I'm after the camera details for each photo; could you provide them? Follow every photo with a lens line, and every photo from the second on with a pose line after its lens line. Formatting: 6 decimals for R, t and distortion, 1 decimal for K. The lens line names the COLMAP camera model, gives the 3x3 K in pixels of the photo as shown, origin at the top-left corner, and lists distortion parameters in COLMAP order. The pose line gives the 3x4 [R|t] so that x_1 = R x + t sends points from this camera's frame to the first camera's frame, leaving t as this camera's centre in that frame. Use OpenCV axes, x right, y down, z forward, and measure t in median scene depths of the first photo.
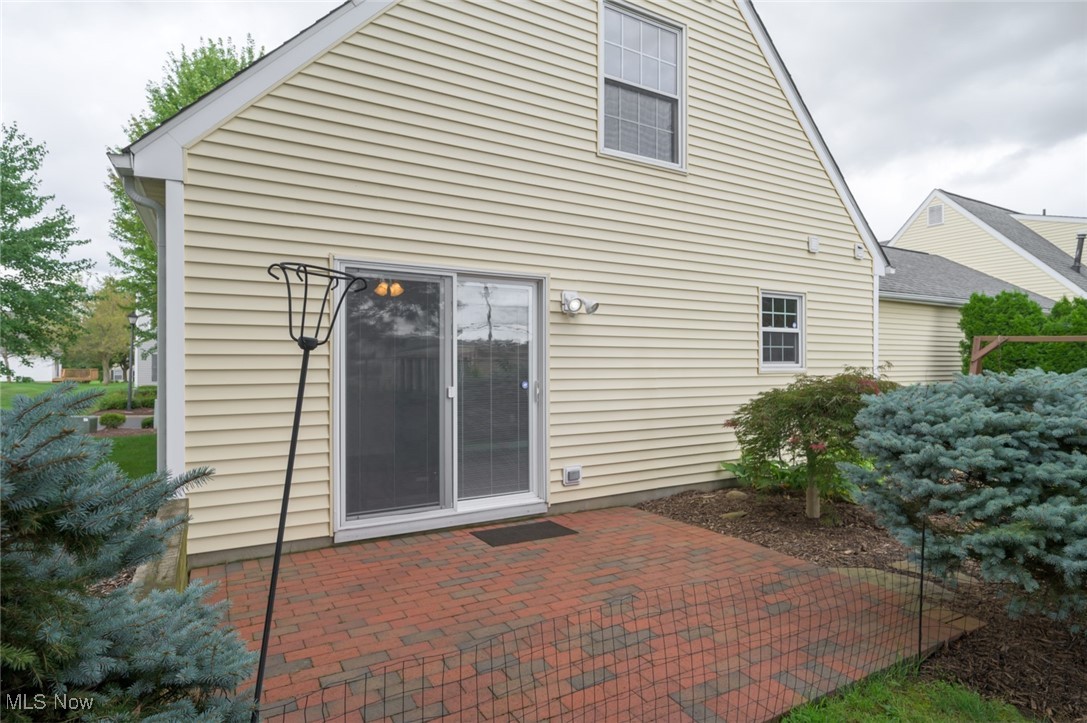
lens RADIAL K [[585.2, 0, 545.9], [0, 585.2, 363.4], [0, 0, 1]] dist [-0.007547, 0.001366]
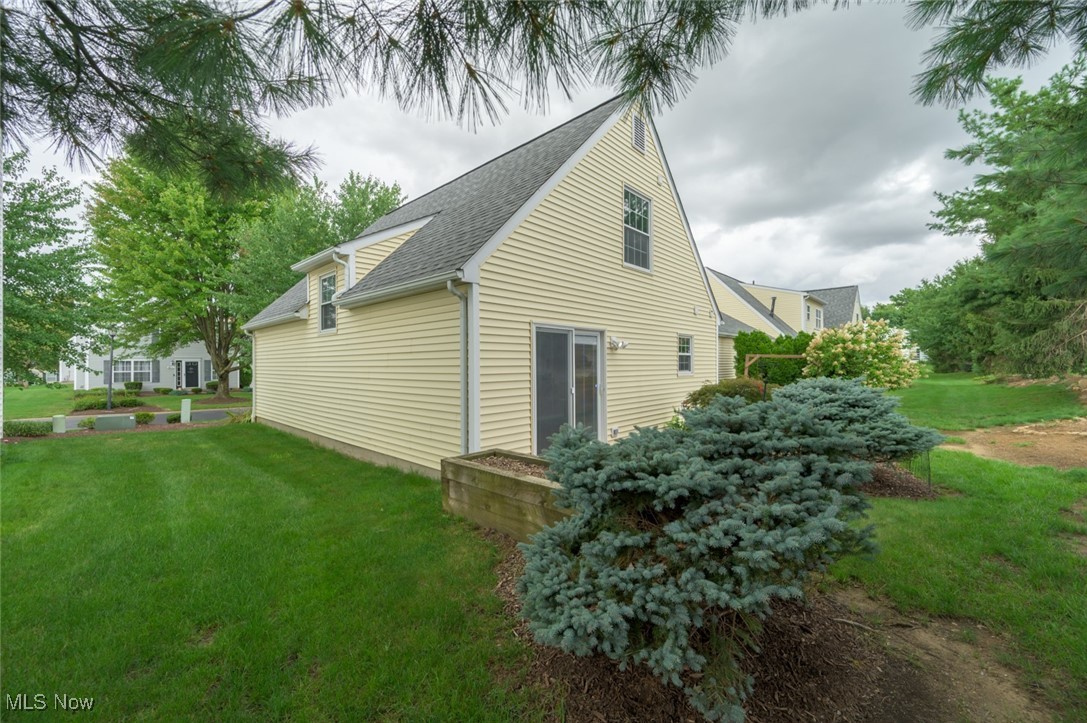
lens RADIAL K [[425.5, 0, 544.1], [0, 425.5, 363.7], [0, 0, 1]] dist [-0.003839, 0.000435]
pose [[0.955268, -0.004019, 0.295713, -0.465801], [0.003962, 0.999992, 0.000789, -0.028559], [-0.295714, 0.000418, 0.955276, -0.217109]]
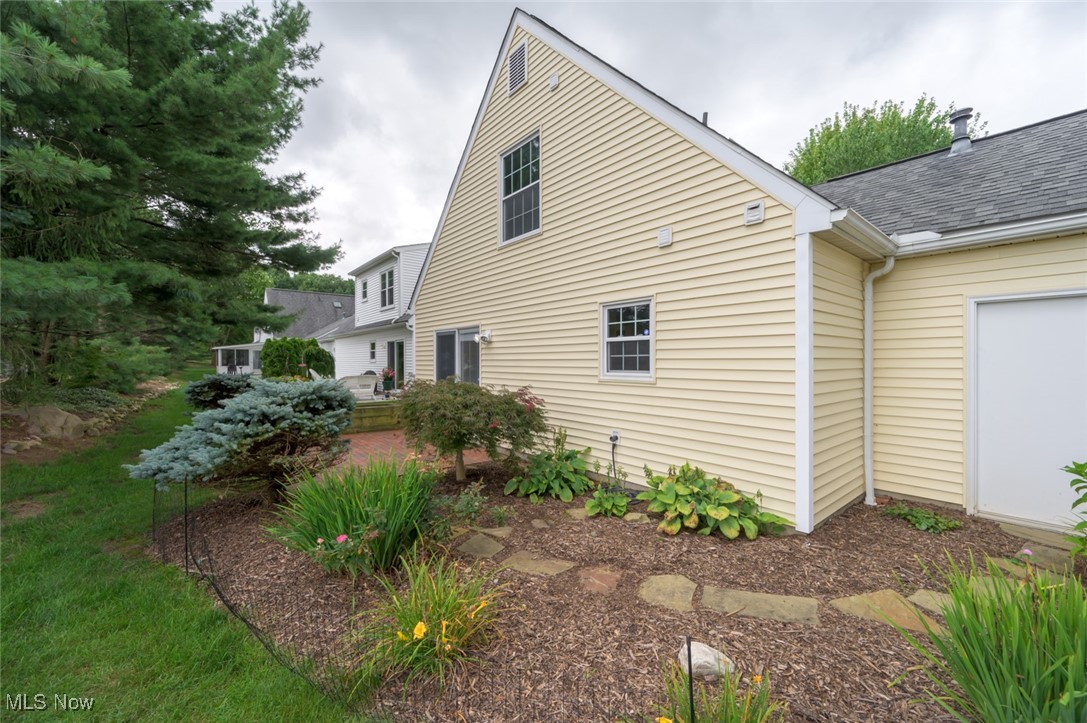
lens RADIAL K [[425.5, 0, 542.9], [0, 425.5, 362.1], [0, 0, 1]] dist [-0.003839, 0.000435]
pose [[0.168341, 0.001095, -0.985728, 1.085252], [0.002473, 0.999996, 0.001533, -0.019179], [0.985726, -0.002696, 0.168337, 0.735906]]
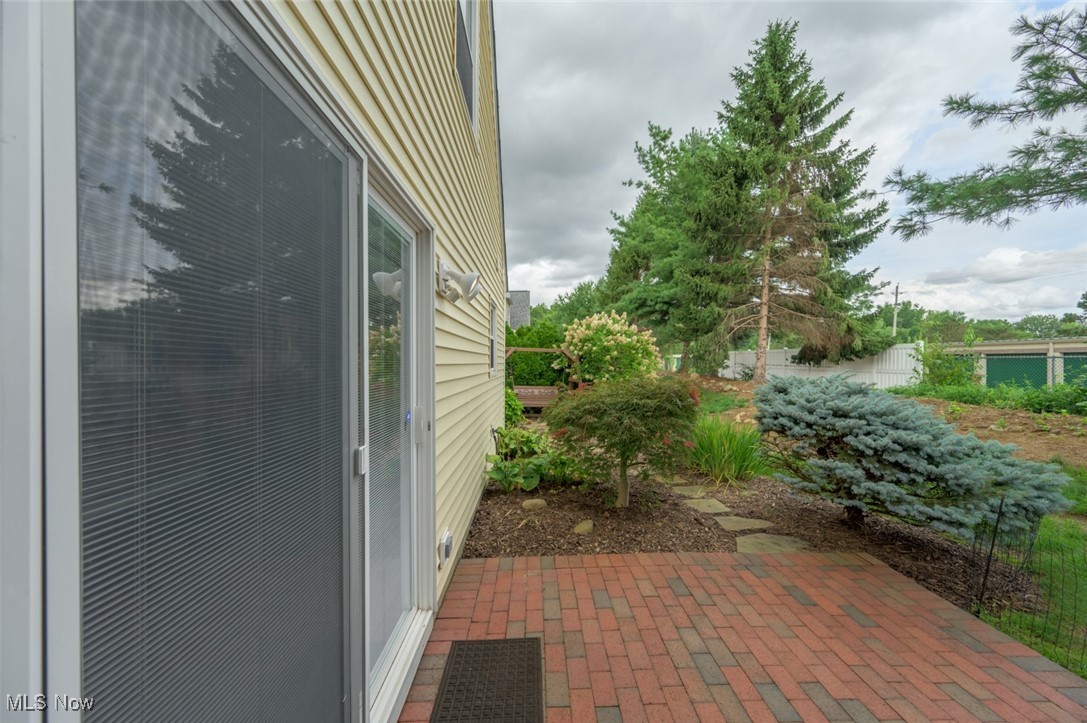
lens RADIAL K [[425.5, 0, 544.4], [0, 425.5, 361.5], [0, 0, 1]] dist [-0.003839, 0.000435]
pose [[0.480721, 0.001480, 0.876872, -0.244292], [-0.002892, 0.999996, -0.000102, -0.011434], [-0.876869, -0.002487, 0.480723, 0.531203]]
